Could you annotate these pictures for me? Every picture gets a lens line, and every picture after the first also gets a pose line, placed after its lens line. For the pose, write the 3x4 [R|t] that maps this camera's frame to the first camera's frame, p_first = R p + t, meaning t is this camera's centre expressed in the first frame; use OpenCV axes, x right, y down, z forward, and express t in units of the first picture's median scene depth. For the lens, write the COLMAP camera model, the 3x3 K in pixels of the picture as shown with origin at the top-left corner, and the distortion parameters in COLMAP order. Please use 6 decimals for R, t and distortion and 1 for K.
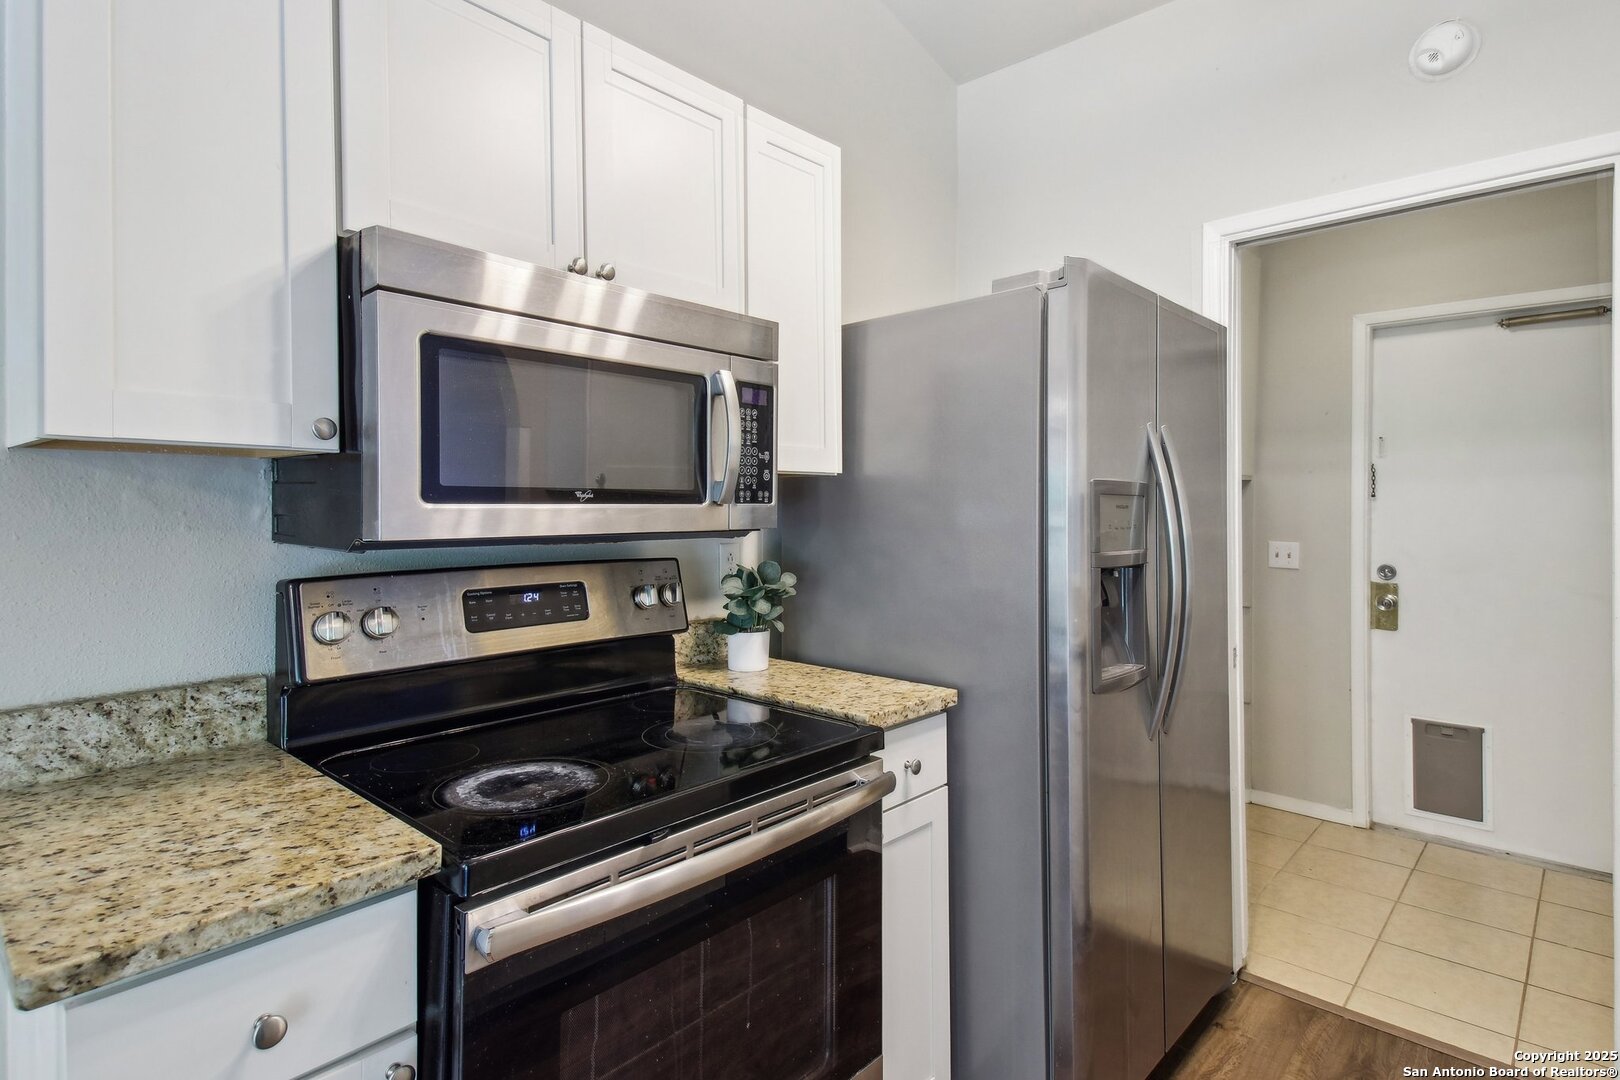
lens RADIAL K [[843.8, 0, 807.9], [0, 843.8, 517.5], [0, 0, 1]] dist [0.084155, -0.047123]
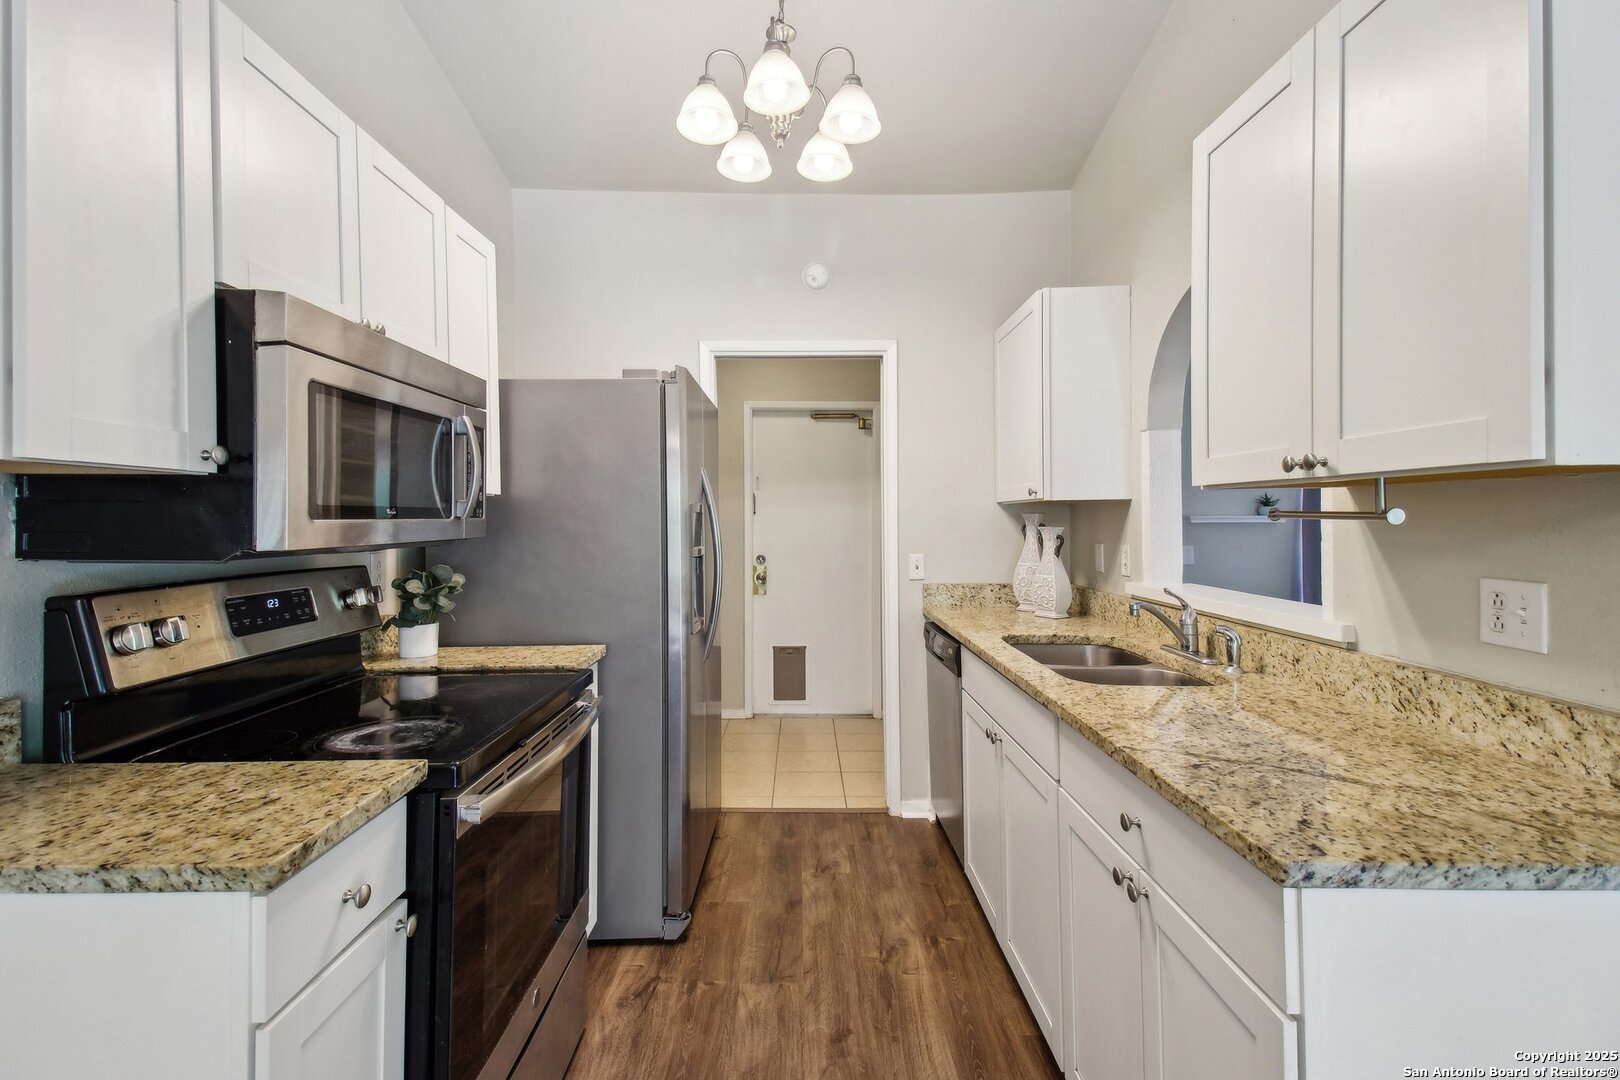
lens RADIAL K [[757.5, 0, 806.0], [0, 757.5, 532.9], [0, 0, 1]] dist [0.072414, -0.028681]
pose [[0.731626, -0.016456, 0.681507, -0.578084], [0.013105, 0.999863, 0.010074, 0.000658], [-0.681580, 0.001560, 0.731742, -0.249873]]
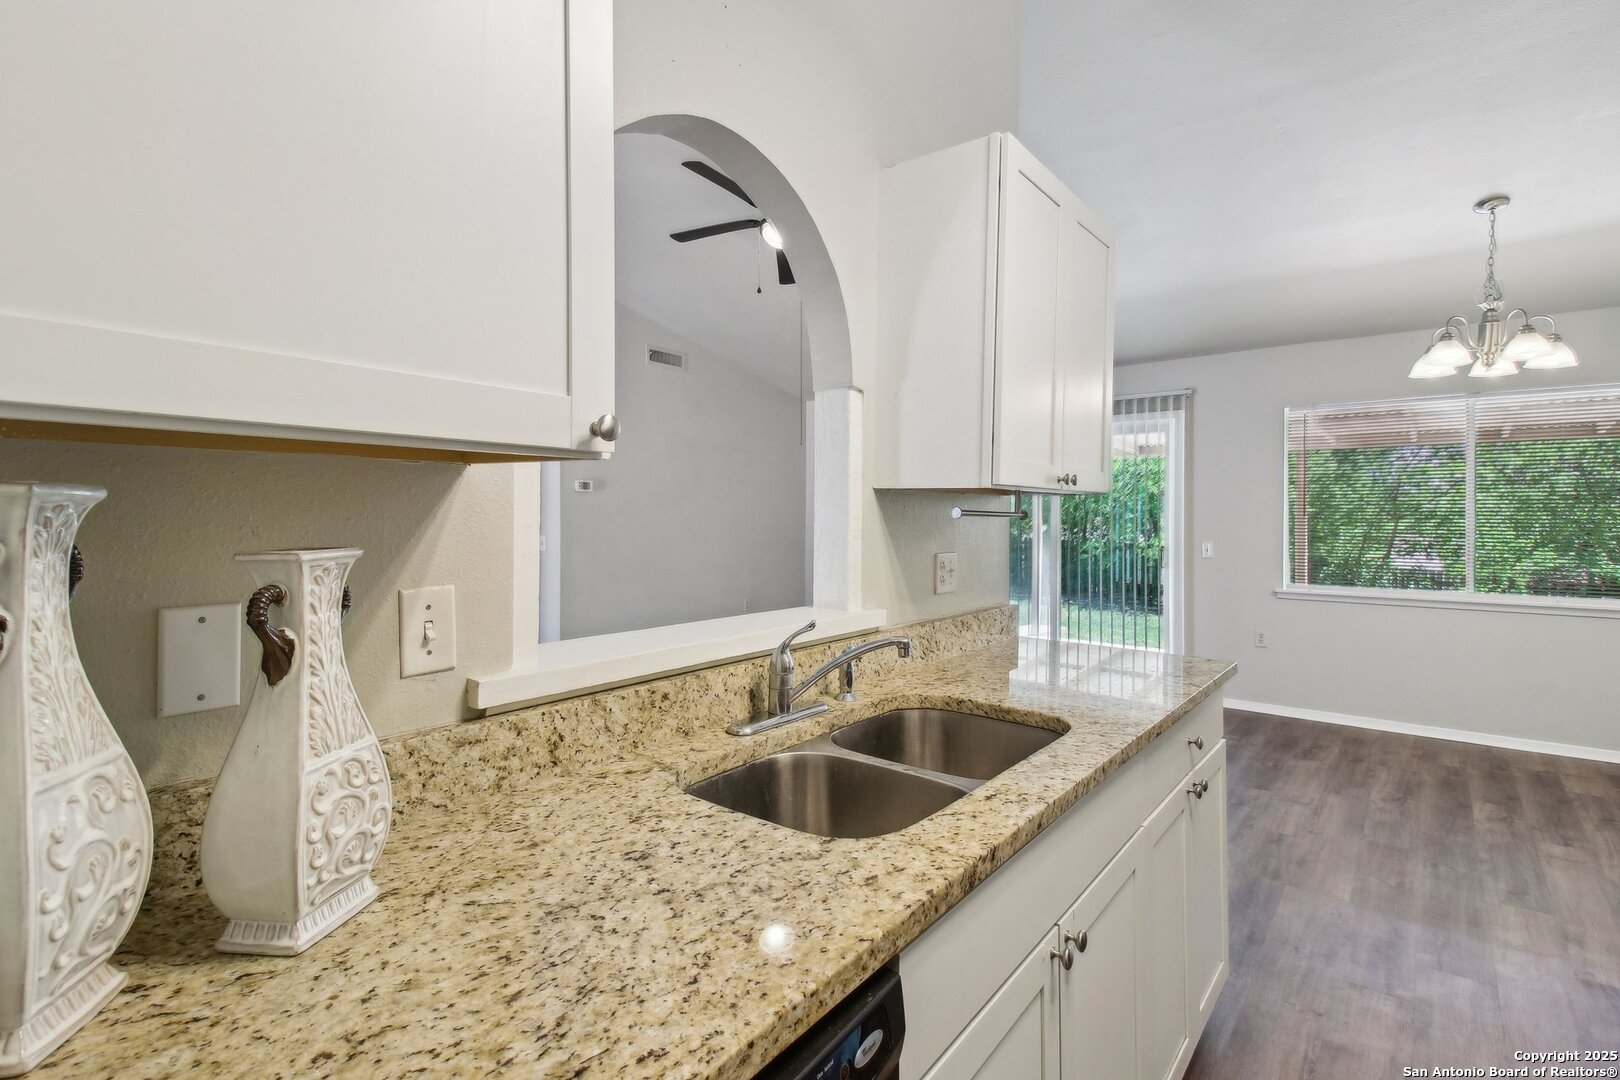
lens RADIAL K [[785.2, 0, 778.1], [0, 785.2, 504.8], [0, 0, 1]] dist [-0.001446, -0.000515]
pose [[-0.999279, -0.002744, -0.037856, 1.037507], [-0.002869, 0.999991, 0.003247, -0.020095], [0.037847, 0.003353, -0.999278, 1.378521]]
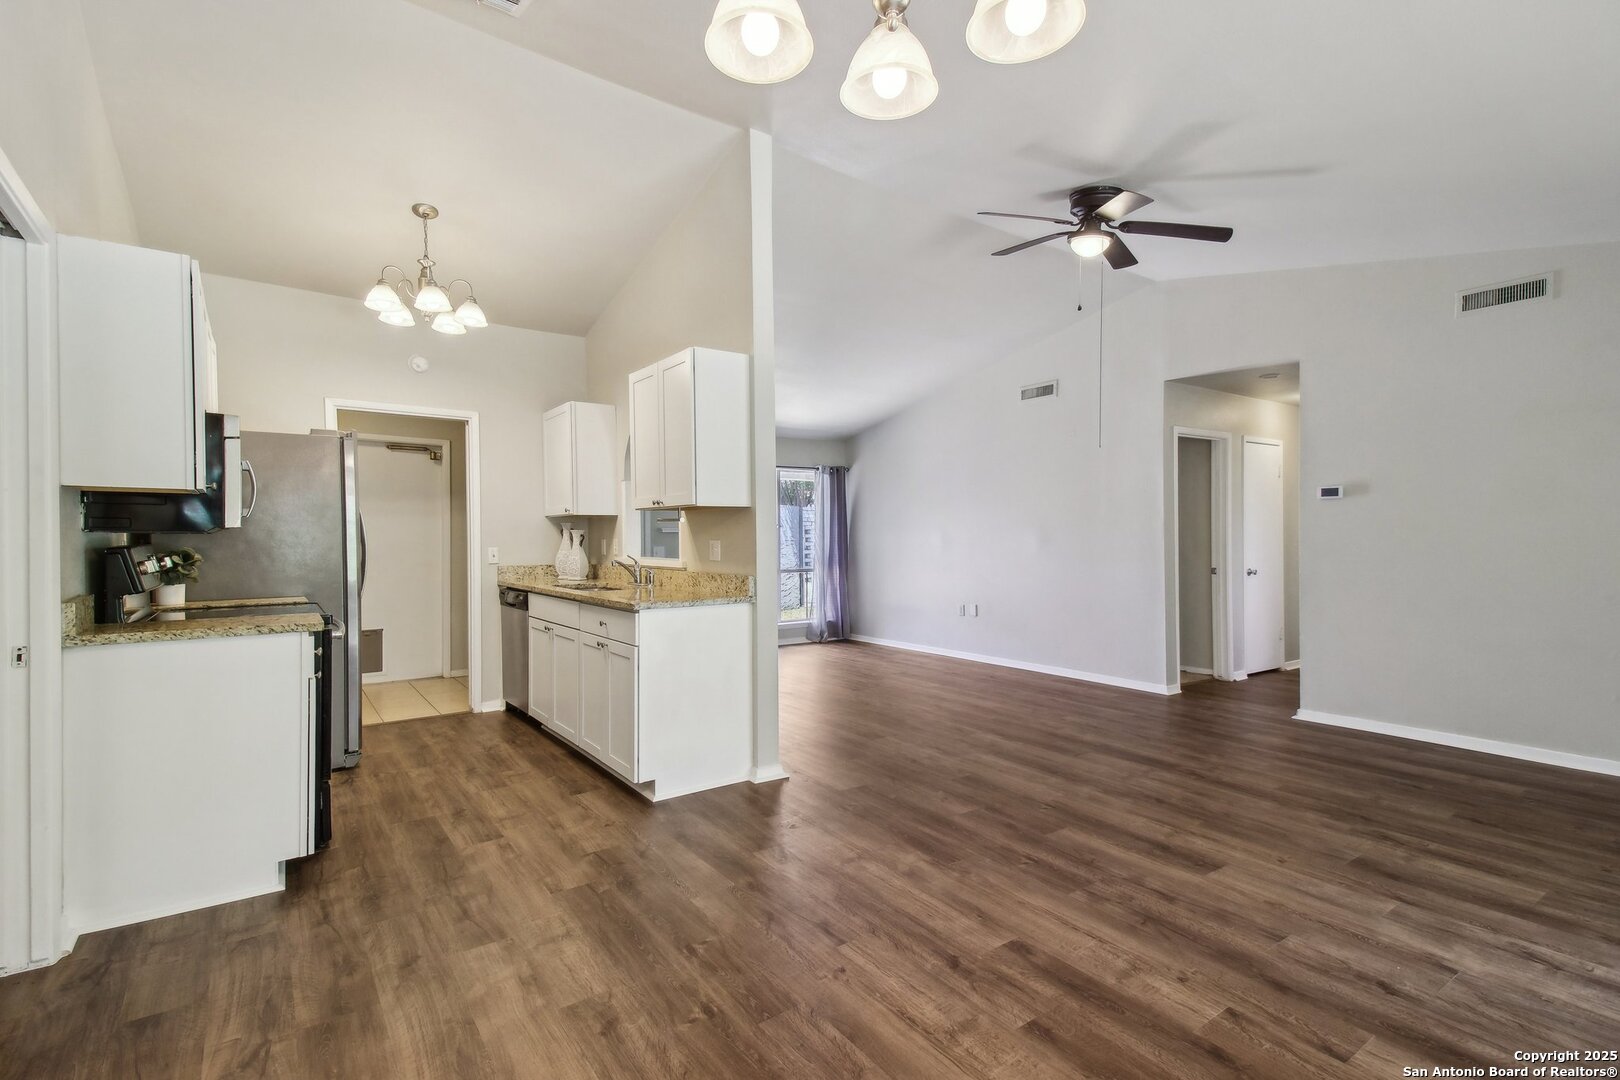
lens RADIAL K [[757.5, 0, 806.0], [0, 757.5, 532.9], [0, 0, 1]] dist [0.072414, -0.028681]
pose [[0.218773, 0.004505, 0.975765, -2.124427], [0.014584, 0.999863, -0.007886, 0.076050], [-0.975667, 0.015956, 0.218677, -1.124027]]
